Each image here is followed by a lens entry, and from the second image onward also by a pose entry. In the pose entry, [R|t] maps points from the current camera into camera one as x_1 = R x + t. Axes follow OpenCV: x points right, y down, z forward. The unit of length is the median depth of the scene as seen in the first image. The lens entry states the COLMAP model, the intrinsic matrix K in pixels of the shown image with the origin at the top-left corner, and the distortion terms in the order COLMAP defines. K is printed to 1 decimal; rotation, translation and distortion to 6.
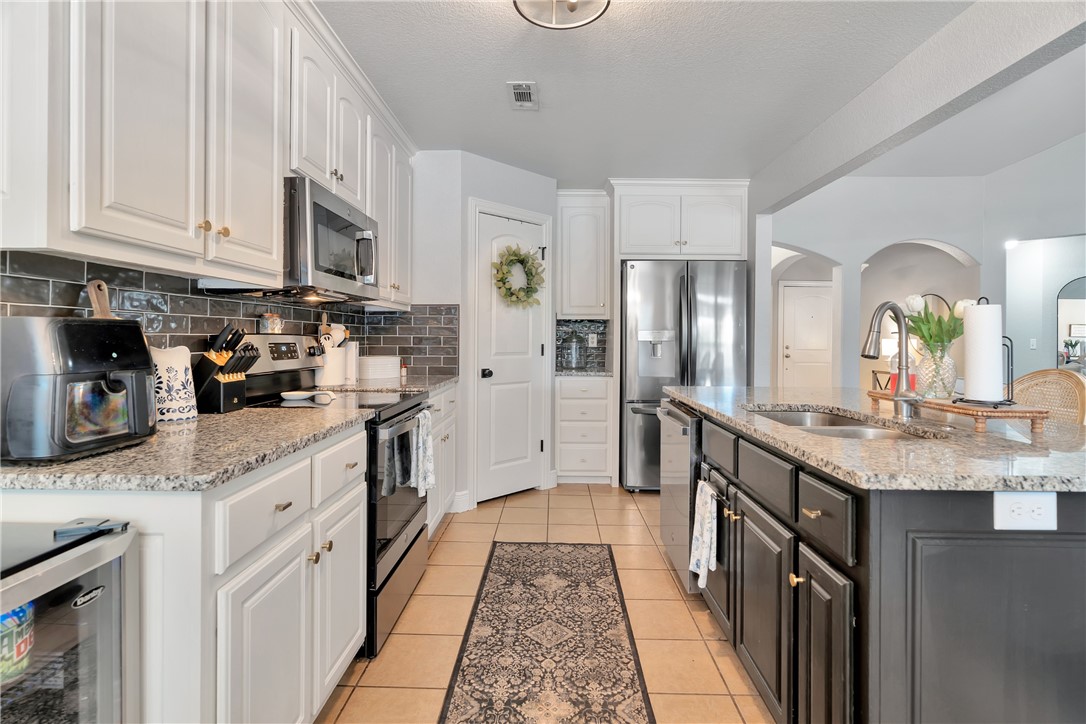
lens RADIAL K [[530.8, 0, 543.0], [0, 530.8, 336.0], [0, 0, 1]] dist [-0.004657, 0.002117]
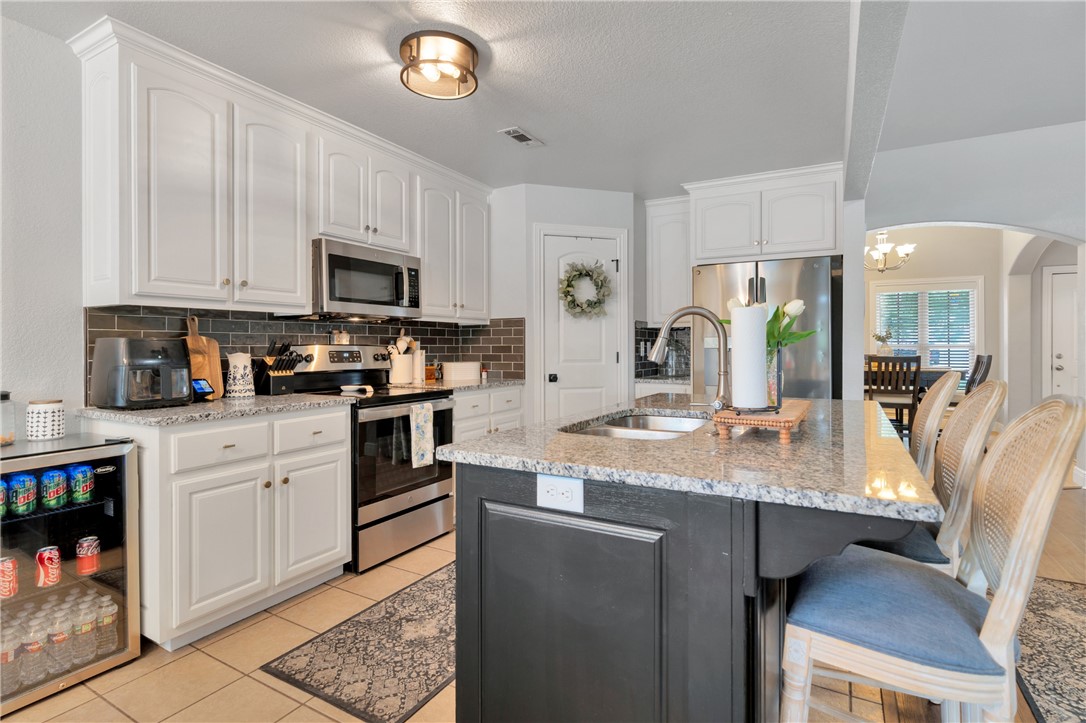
lens RADIAL K [[530.8, 0, 521.8], [0, 530.8, 343.8], [0, 0, 1]] dist [-0.004657, 0.002117]
pose [[0.877127, -0.010226, -0.480150, 0.744473], [0.008881, 0.999948, -0.005072, 0.006199], [0.480177, 0.000185, 0.877172, -0.026384]]
